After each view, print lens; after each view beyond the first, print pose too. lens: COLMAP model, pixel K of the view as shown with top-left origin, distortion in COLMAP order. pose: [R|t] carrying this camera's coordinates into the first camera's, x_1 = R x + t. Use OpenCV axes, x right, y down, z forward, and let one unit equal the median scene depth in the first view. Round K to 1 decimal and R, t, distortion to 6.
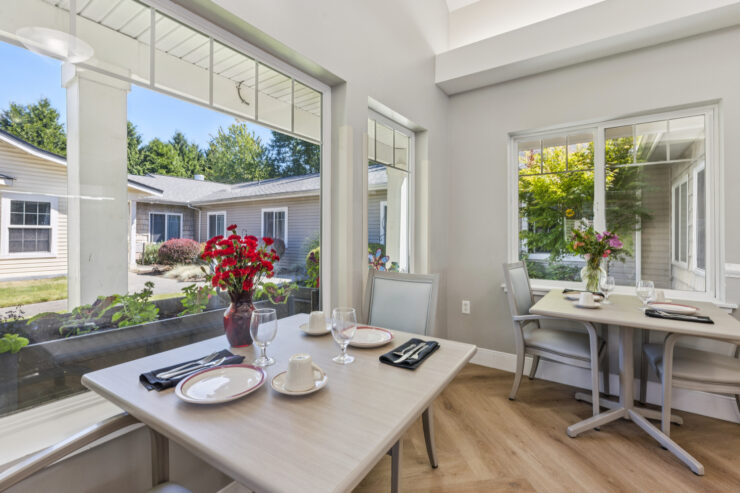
lens RADIAL K [[339.6, 0, 371.3], [0, 339.6, 234.3], [0, 0, 1]] dist [0.001539, -0.000244]
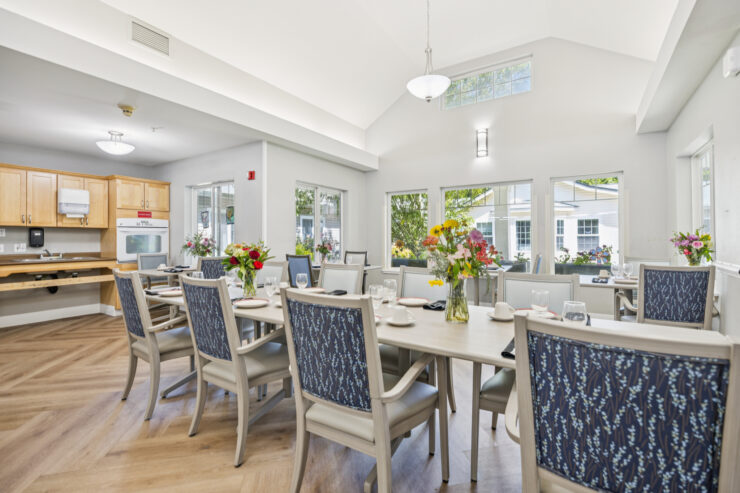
lens RADIAL K [[337.1, 0, 371.2], [0, 337.1, 240.8], [0, 0, 1]] dist [-0.000141, 0.000490]
pose [[0.034158, -0.006761, -0.999394, 1.737547], [0.006906, 0.999955, -0.006529, 0.023180], [0.999393, -0.006679, 0.034203, -0.217137]]
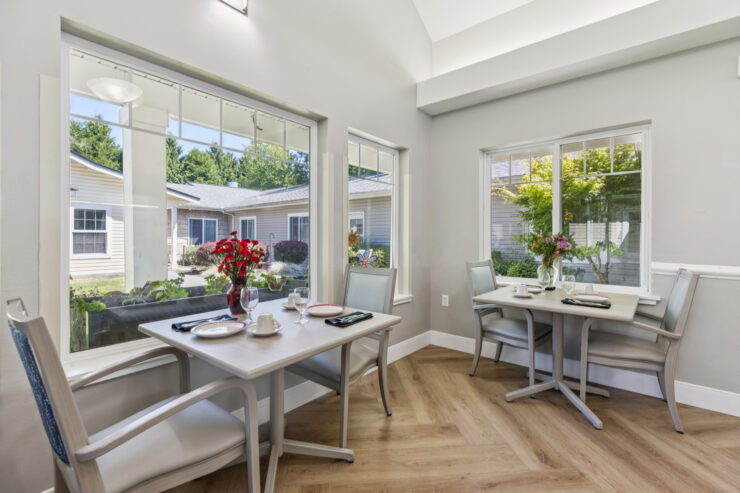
lens RADIAL K [[337.1, 0, 371.2], [0, 337.1, 240.8], [0, 0, 1]] dist [-0.000141, 0.000490]
pose [[0.996351, -0.000835, -0.085348, 0.140196], [0.001689, 0.999949, 0.009934, -0.000414], [0.085336, -0.010042, 0.996302, -0.179316]]
